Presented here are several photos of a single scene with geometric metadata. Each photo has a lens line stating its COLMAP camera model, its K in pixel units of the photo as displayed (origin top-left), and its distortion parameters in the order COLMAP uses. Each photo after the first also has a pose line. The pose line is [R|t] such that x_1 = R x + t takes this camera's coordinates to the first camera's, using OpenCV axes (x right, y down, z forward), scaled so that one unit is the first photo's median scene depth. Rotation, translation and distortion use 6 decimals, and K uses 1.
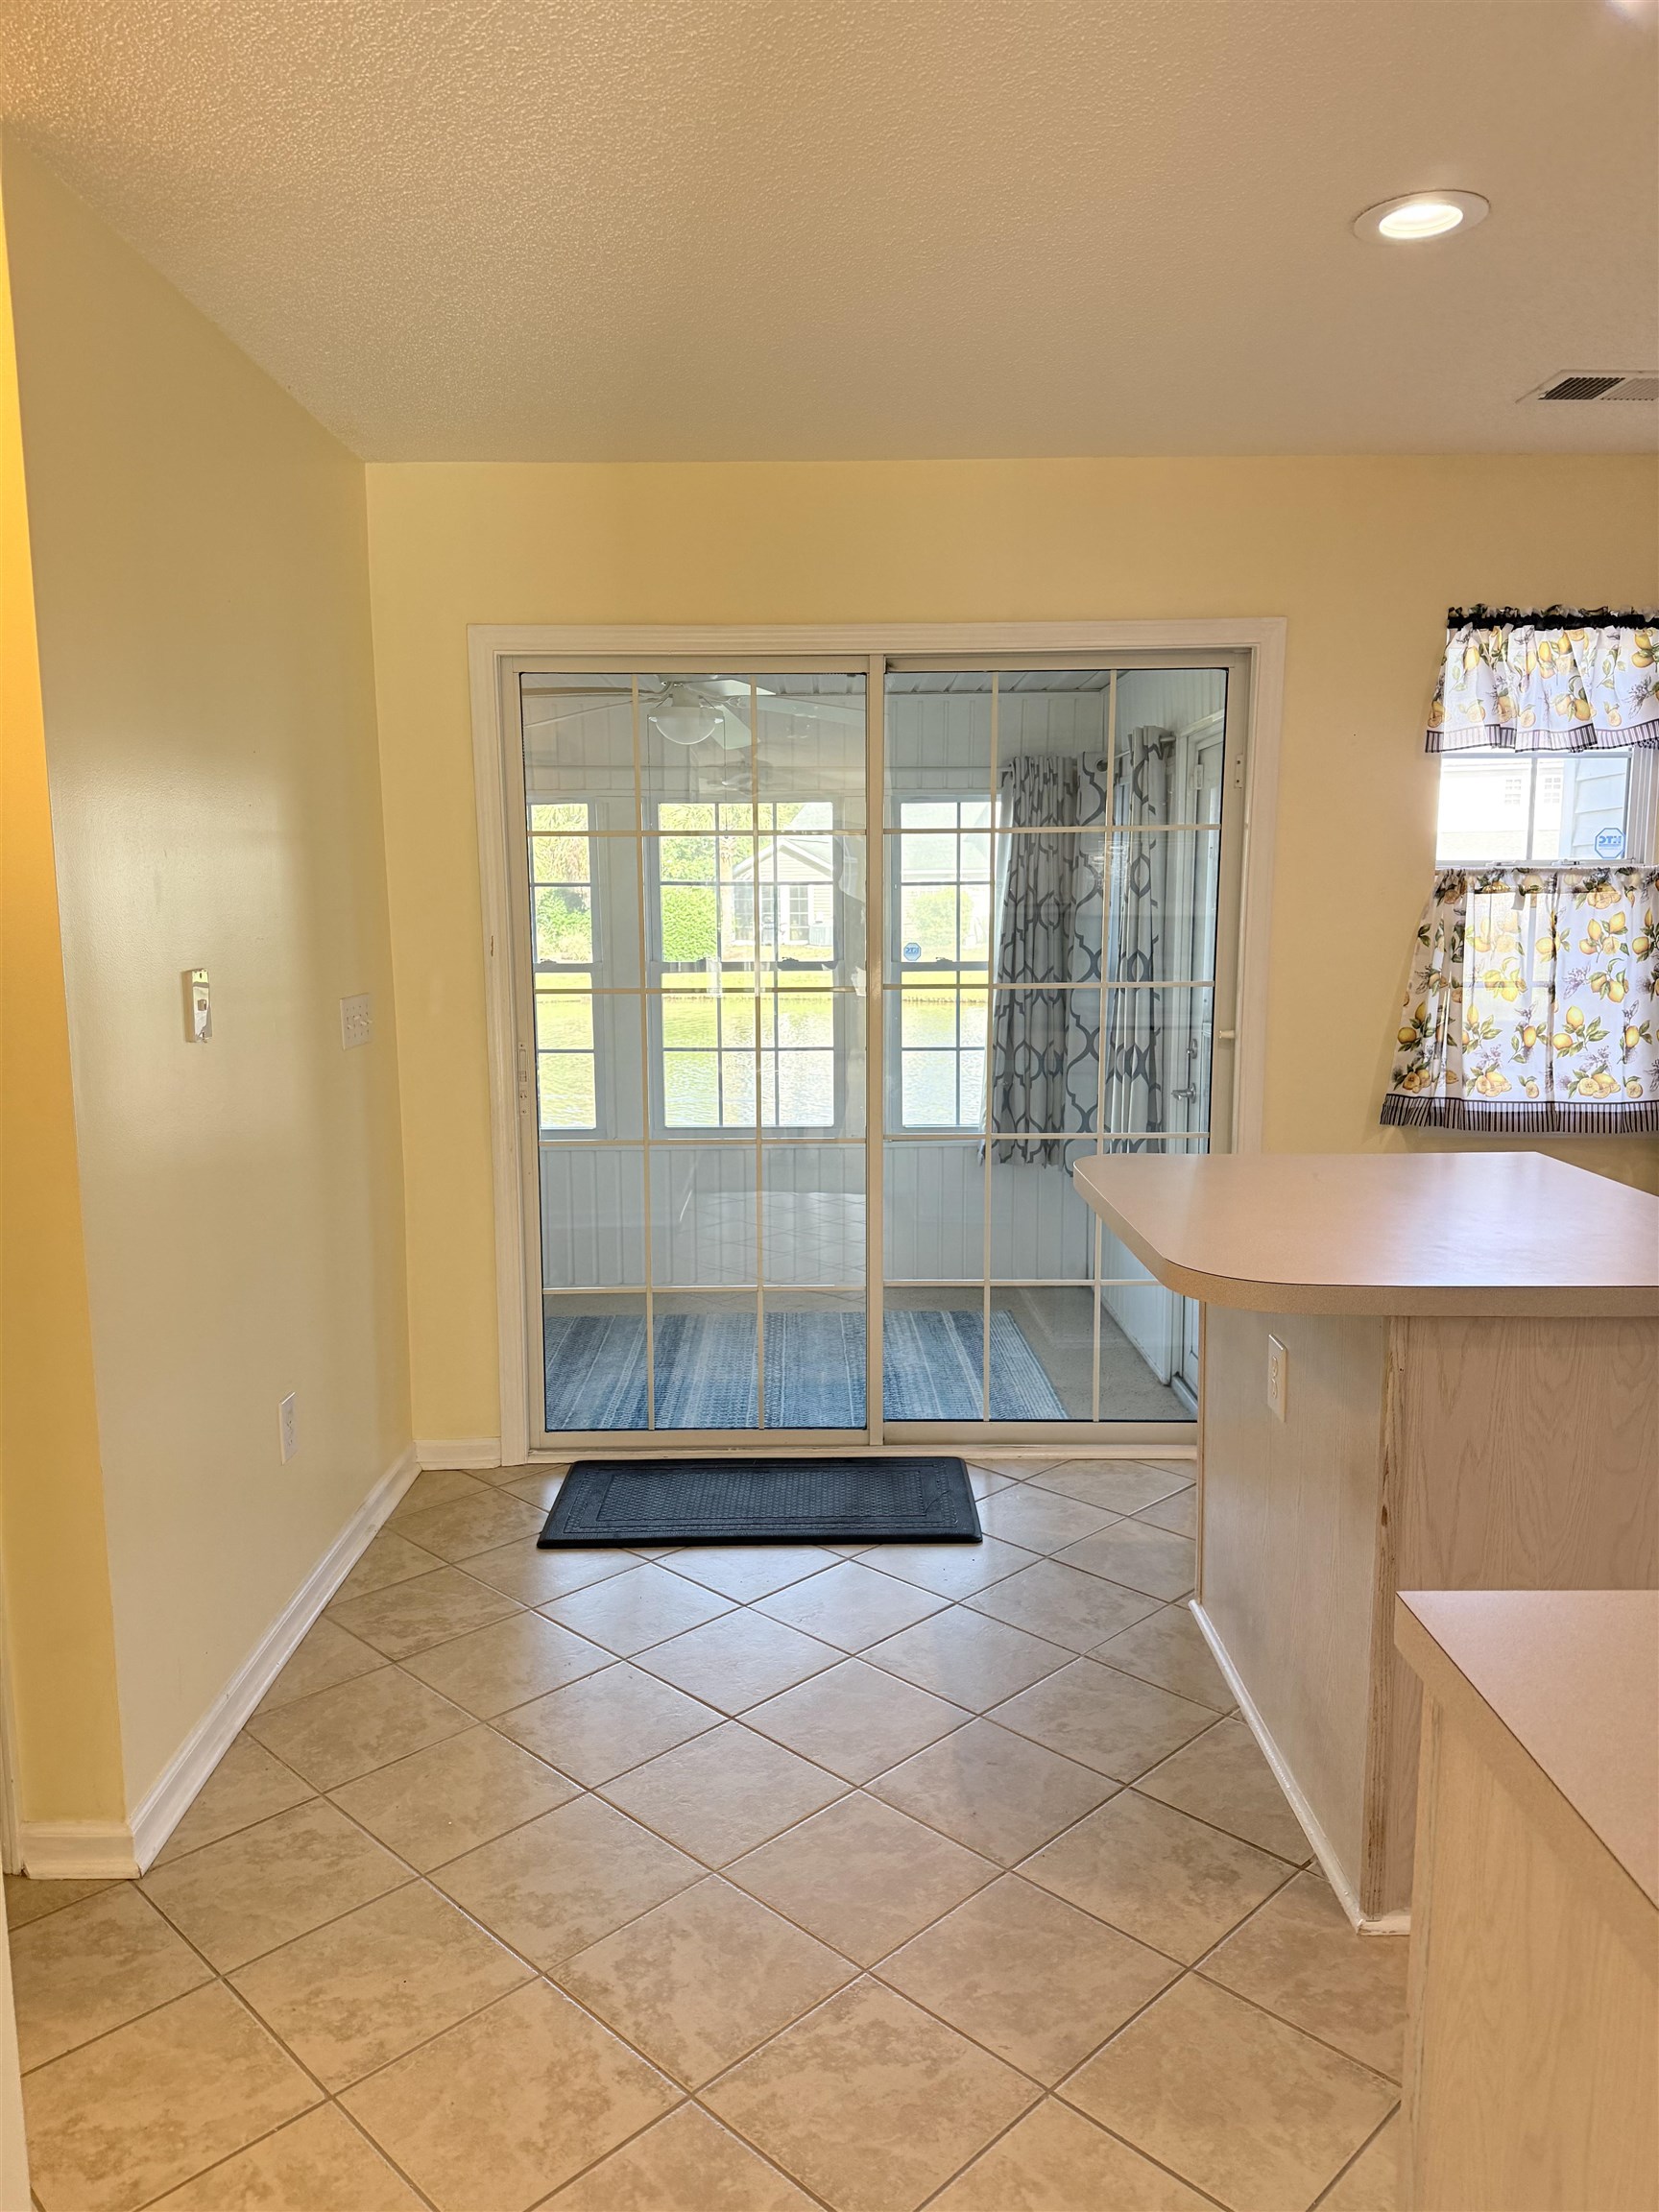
lens RADIAL K [[1562.0, 0, 829.5], [0, 1562.0, 1106.0], [0, 0, 1]] dist [0.038319, -0.045232]
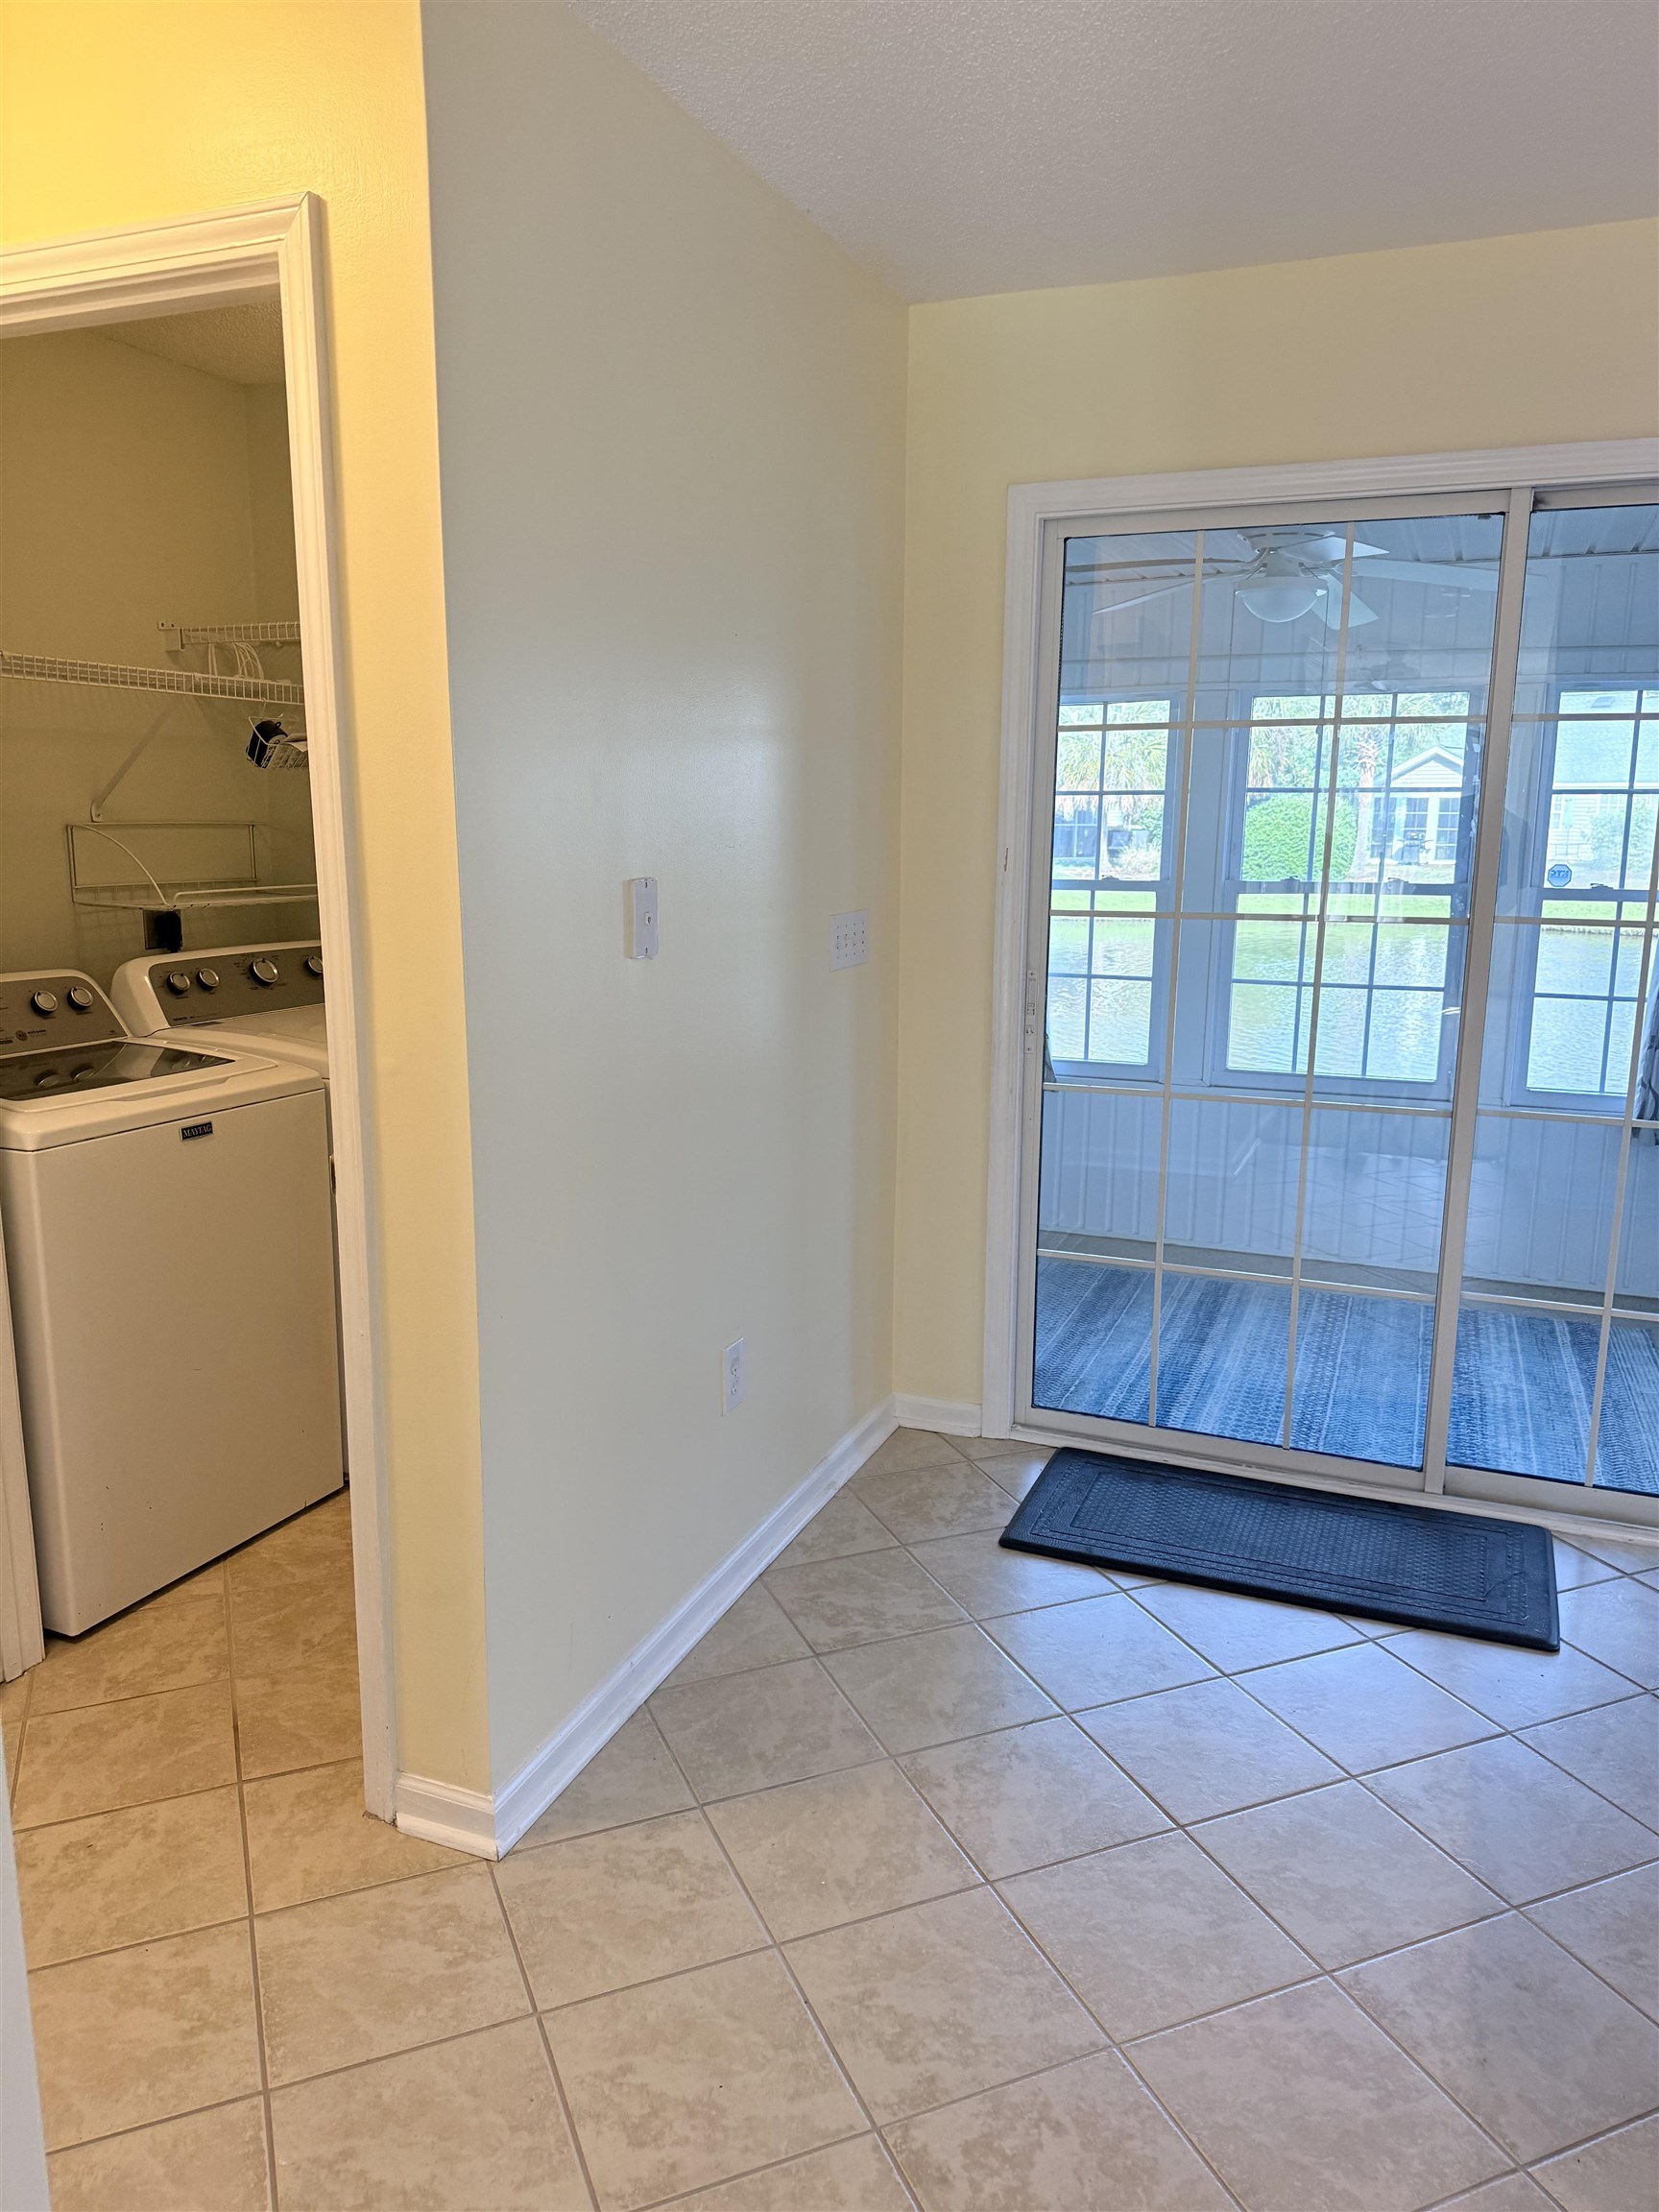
lens RADIAL K [[1580.1, 0, 830.4], [0, 1580.1, 1072.6], [0, 0, 1]] dist [0.041063, -0.041104]
pose [[0.922670, 0.086503, -0.375763, 0.036380], [-0.071017, 0.995963, 0.054899, -0.024299], [0.378995, -0.023968, 0.925088, 0.142166]]
